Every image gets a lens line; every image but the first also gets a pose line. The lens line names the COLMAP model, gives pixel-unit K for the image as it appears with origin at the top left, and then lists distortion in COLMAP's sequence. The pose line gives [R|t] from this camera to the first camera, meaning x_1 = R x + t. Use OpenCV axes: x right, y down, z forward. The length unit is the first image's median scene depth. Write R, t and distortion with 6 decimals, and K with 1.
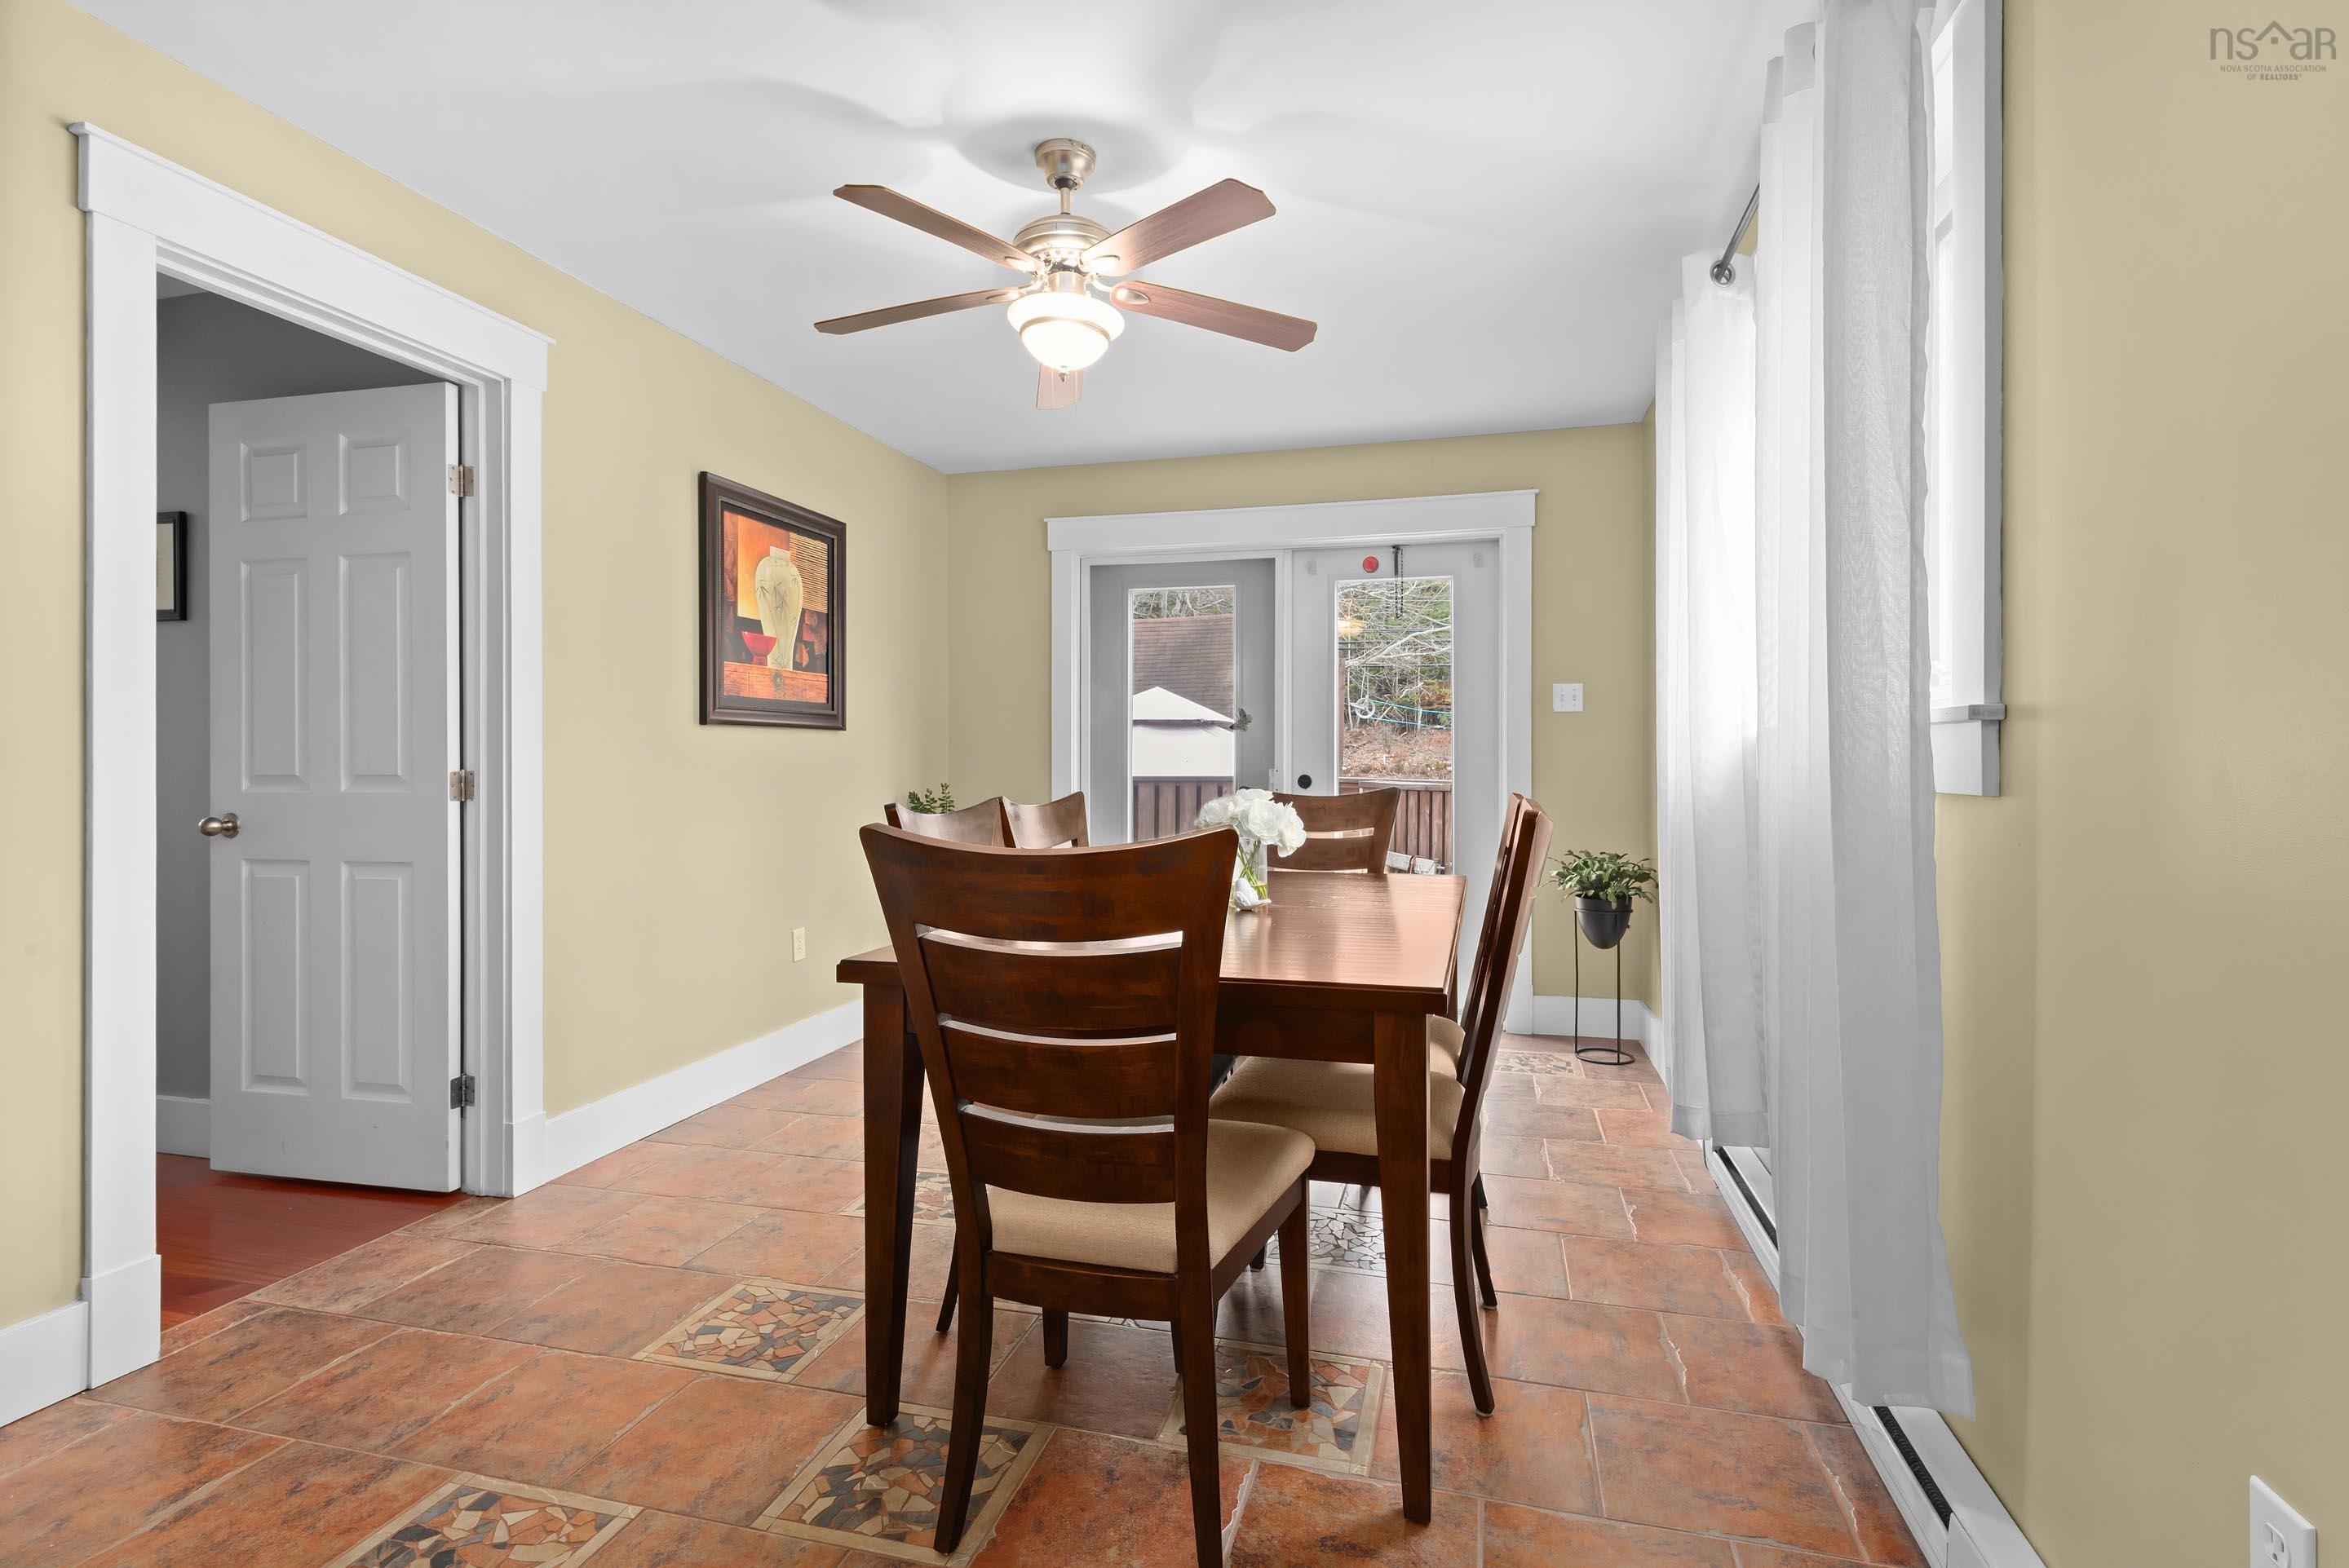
lens RADIAL K [[1093.2, 0, 1188.5], [0, 1093.2, 761.3], [0, 0, 1]] dist [0.002743, 0.000571]
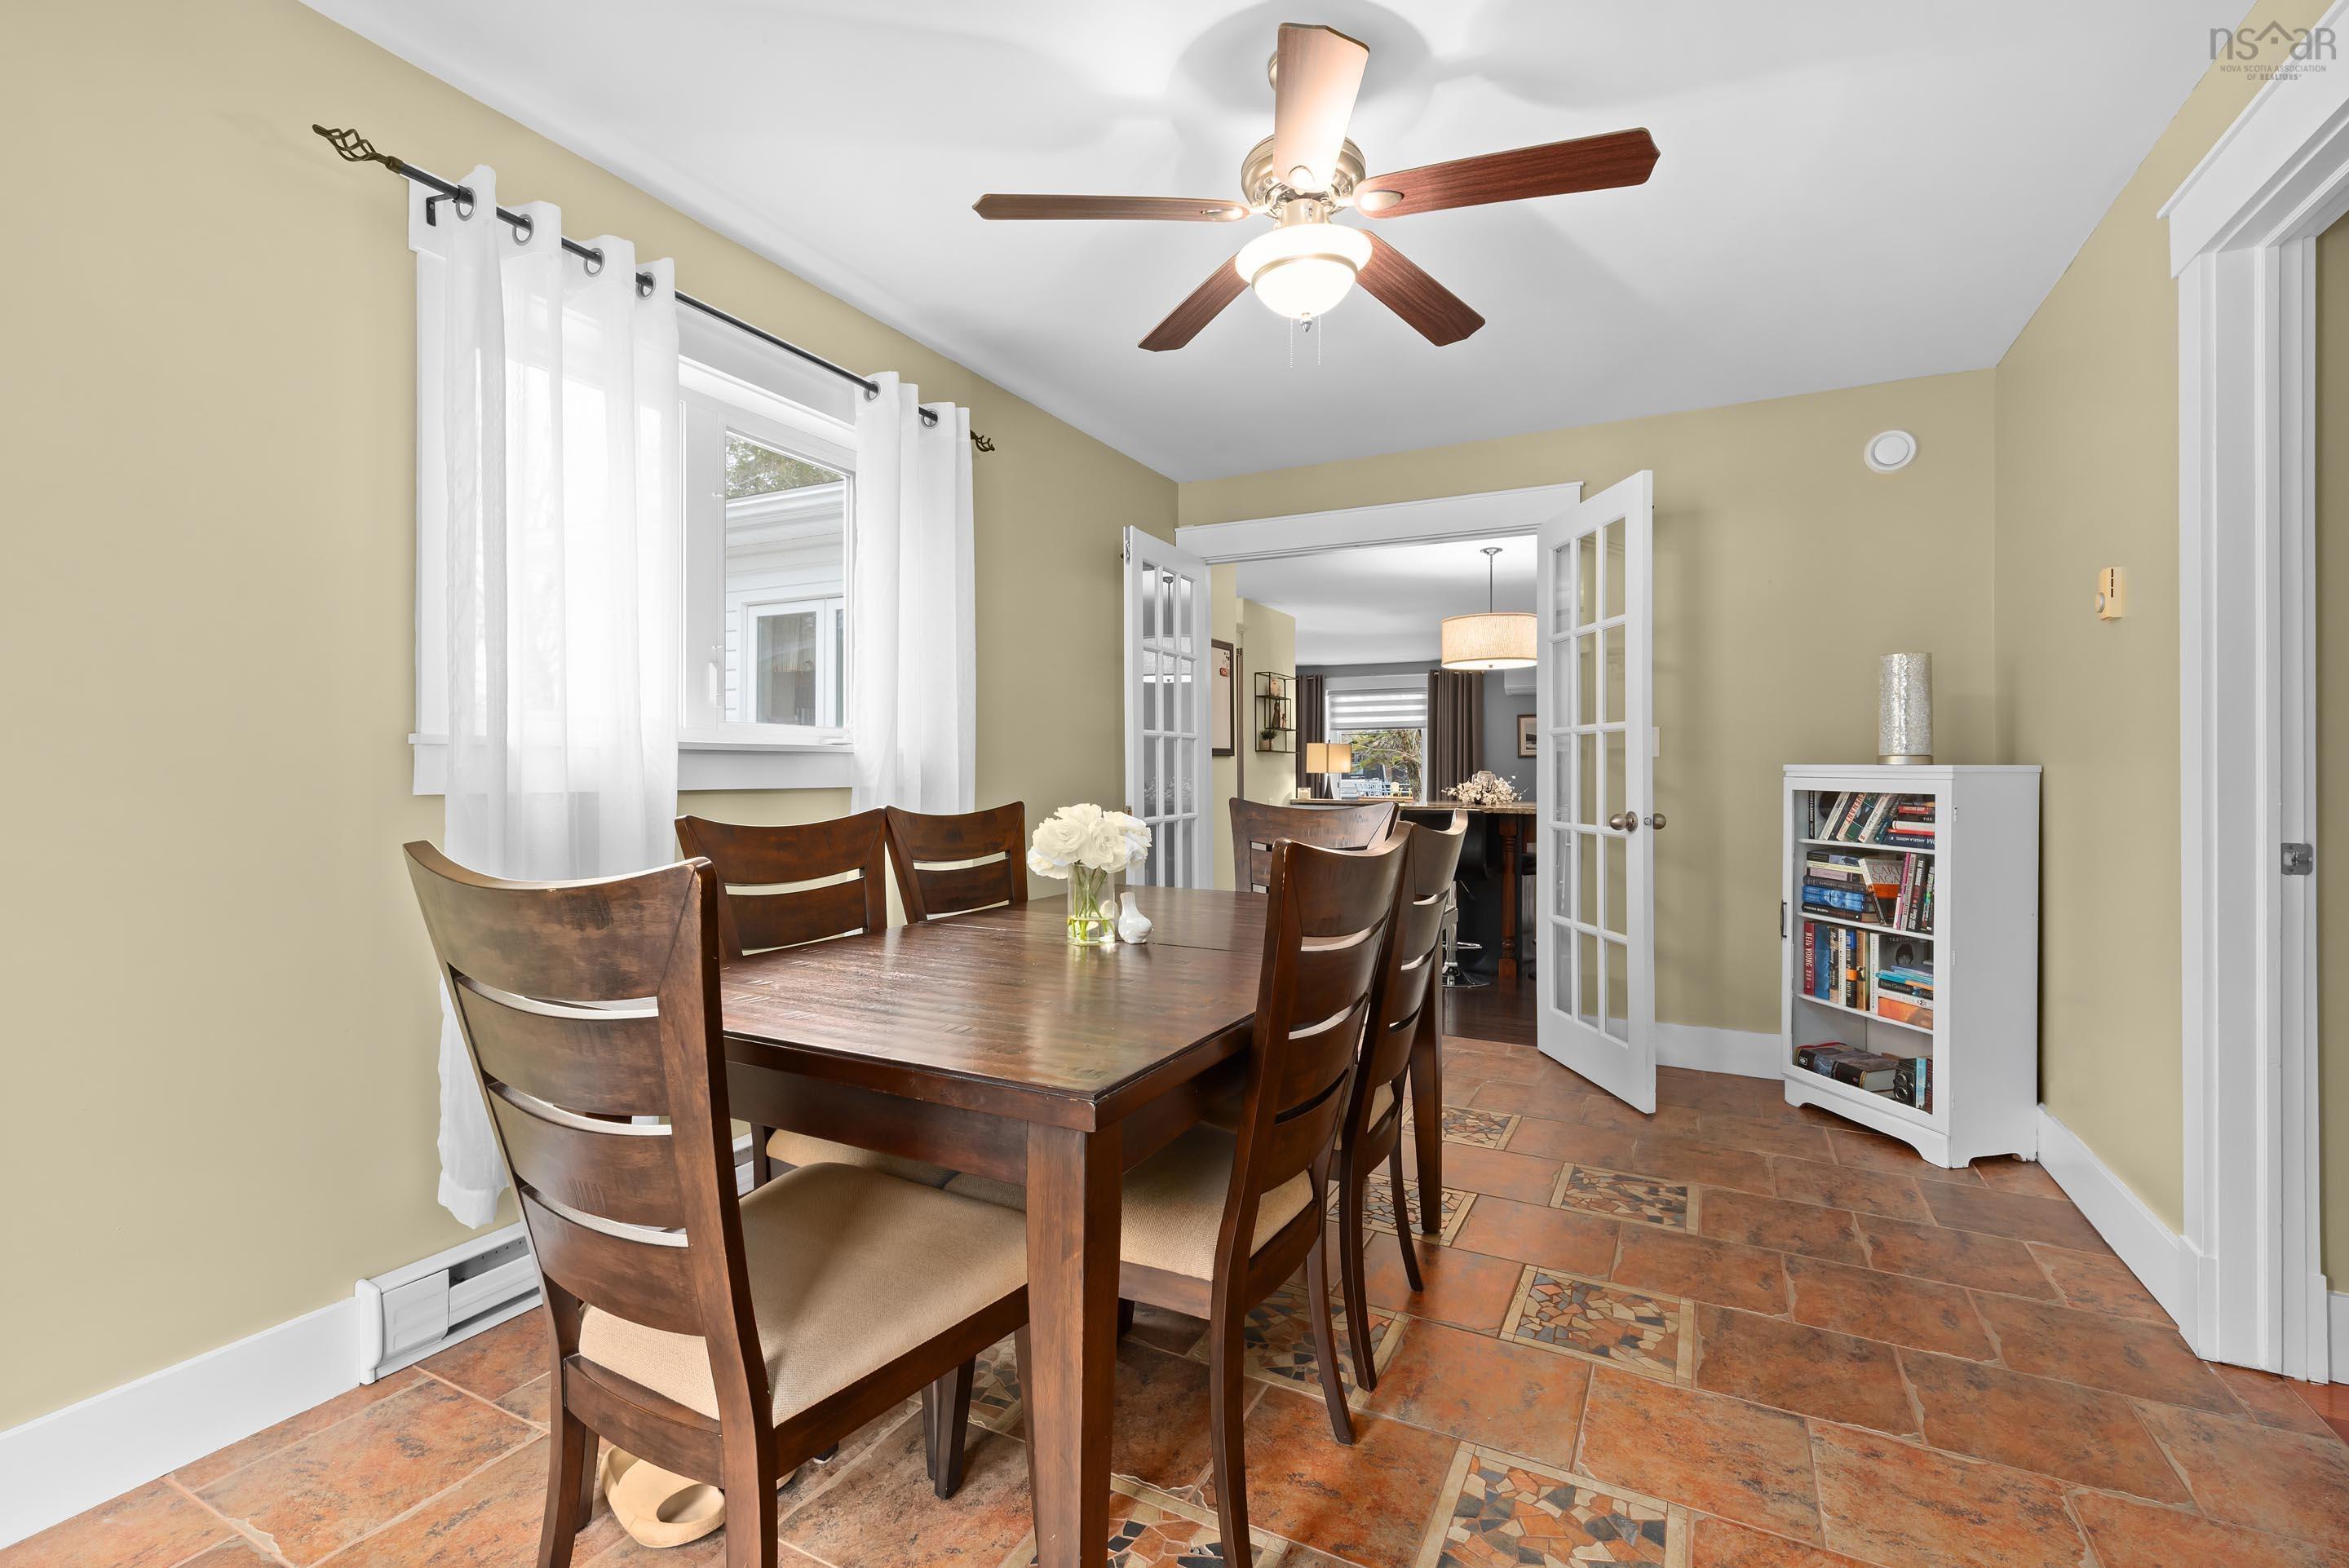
lens RADIAL K [[1047.5, 0, 1178.5], [0, 1047.5, 781.6], [0, 0, 1]] dist [0.003706, 0.000205]
pose [[-0.975711, 0.006299, 0.218973, -0.204199], [0.007615, 0.999958, 0.005166, -0.002499], [-0.218931, 0.006708, -0.975717, 1.922403]]
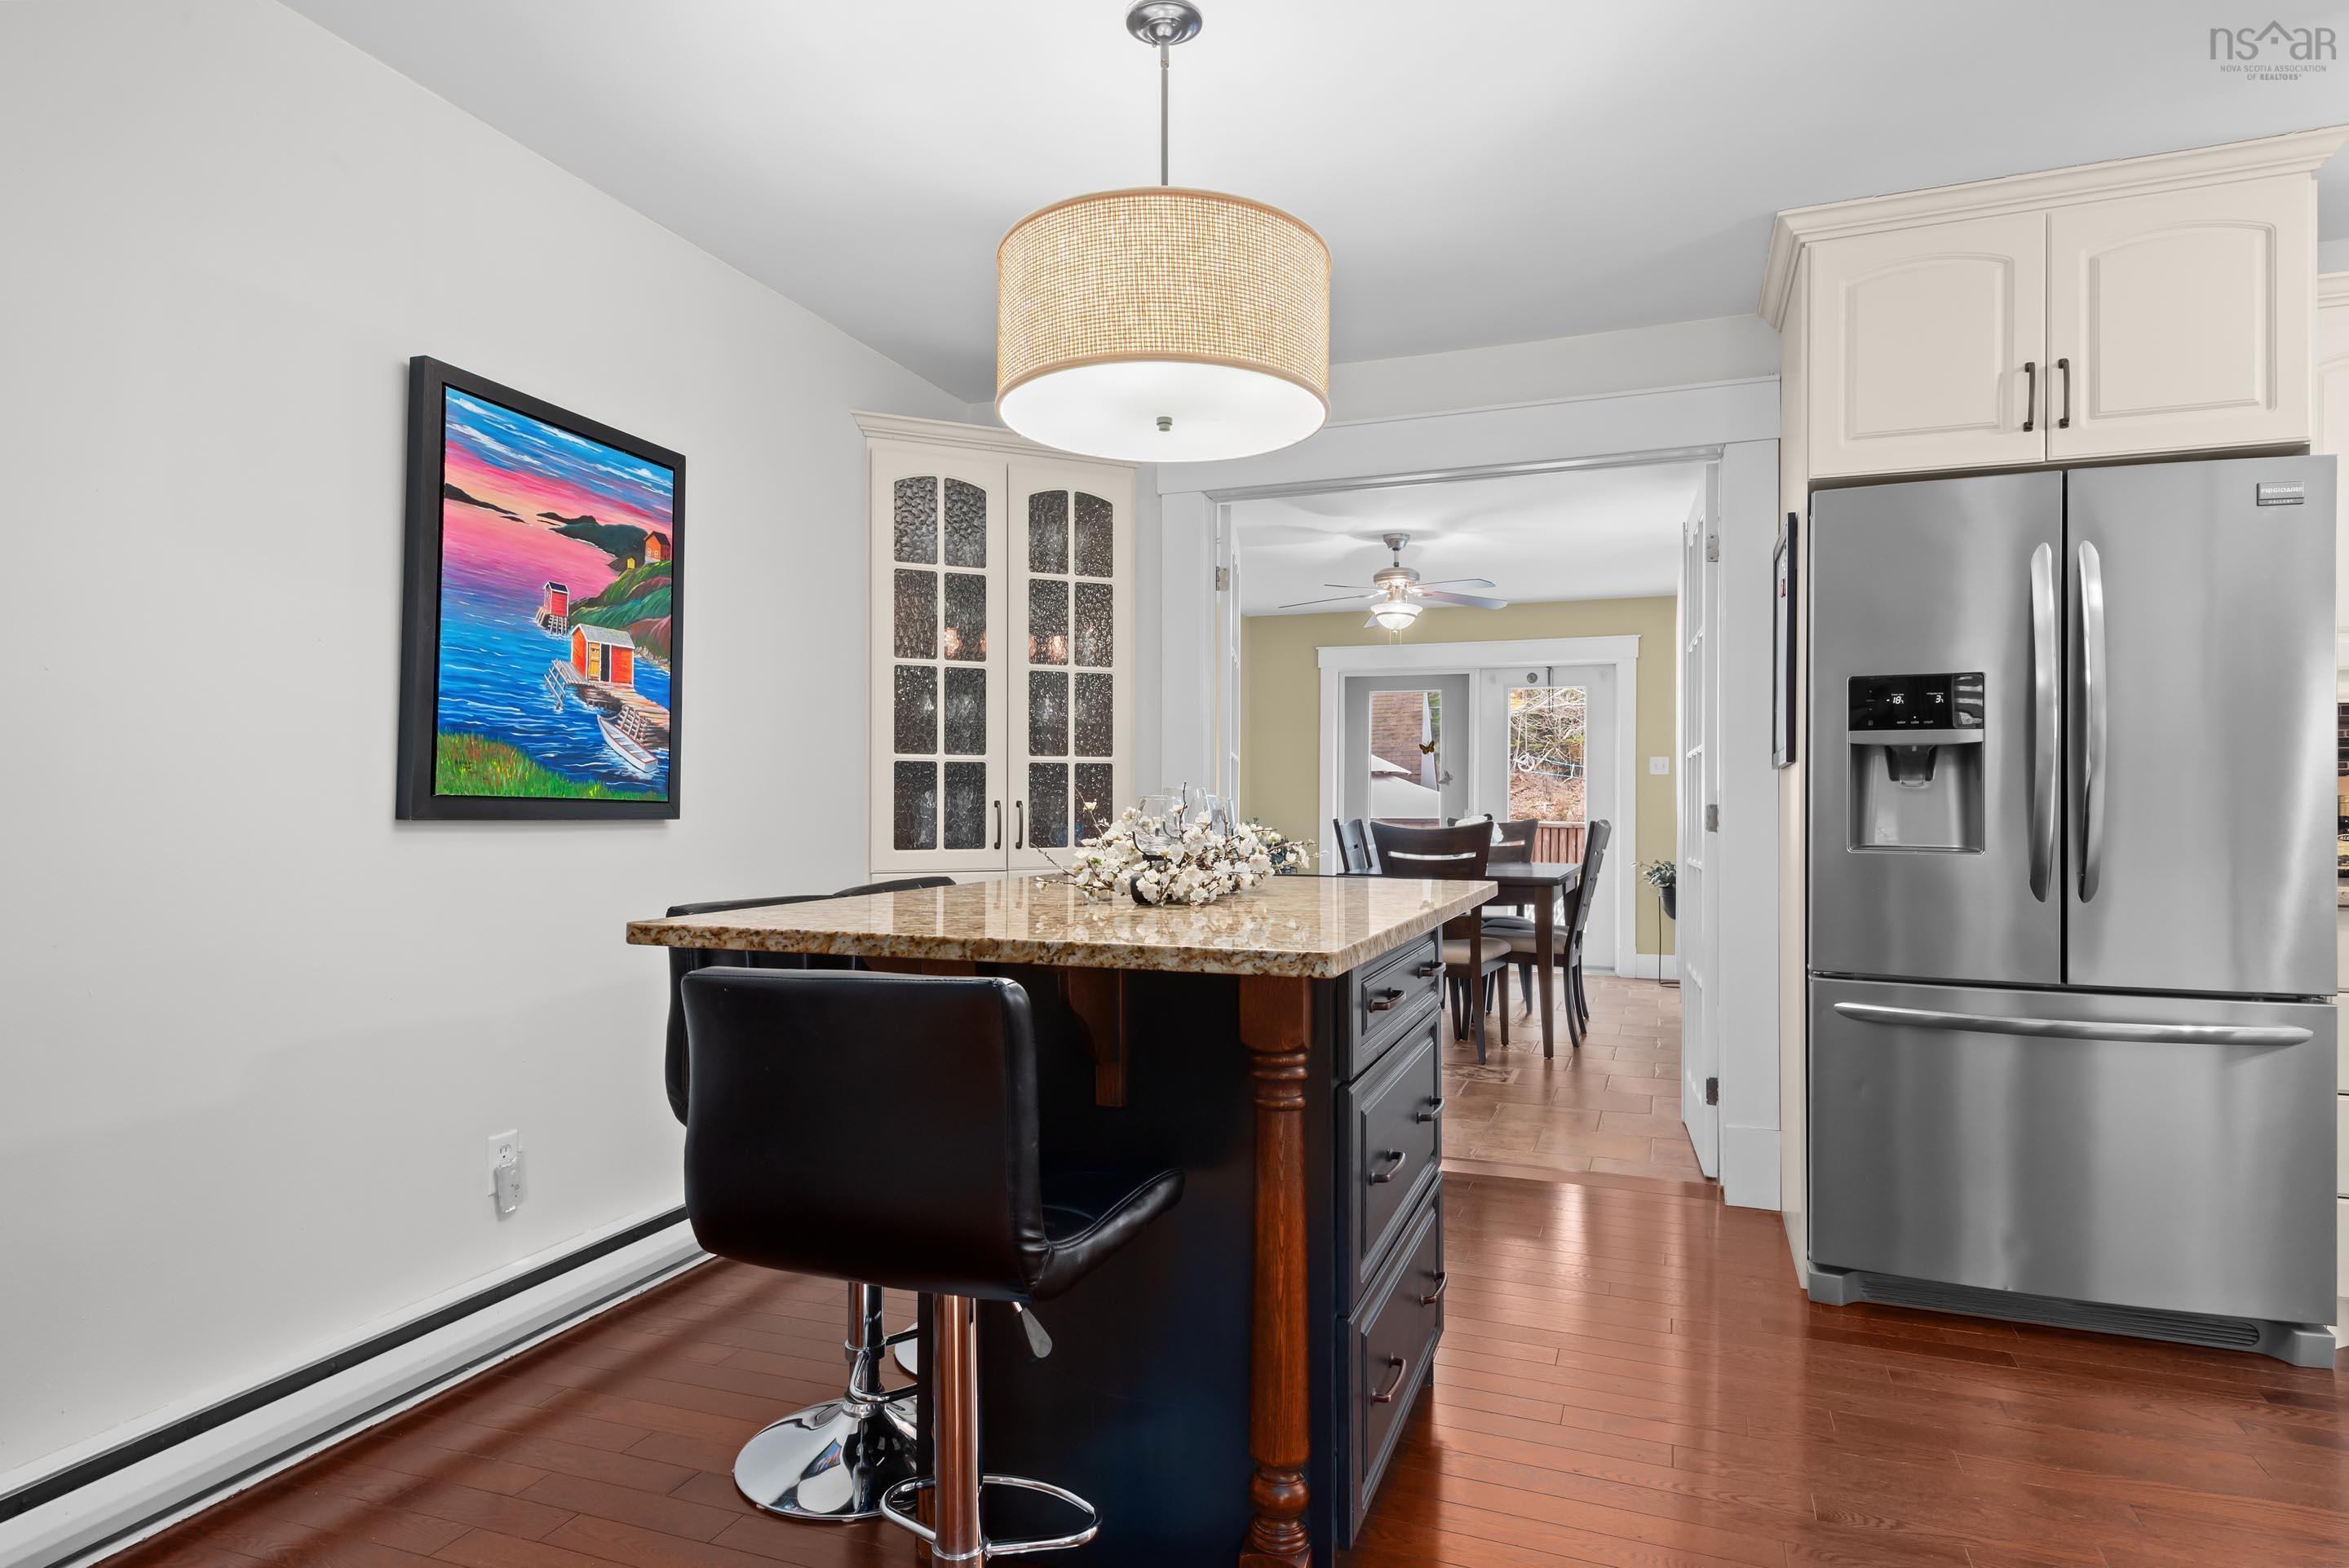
lens RADIAL K [[1321.9, 0, 1162.9], [0, 1321.9, 799.3], [0, 0, 1]] dist [0.002234, 0.000050]
pose [[0.994431, 0.005302, -0.105254, -0.320900], [-0.006050, 0.999959, -0.006794, 0.013935], [0.105214, 0.007393, 0.994422, -1.890563]]
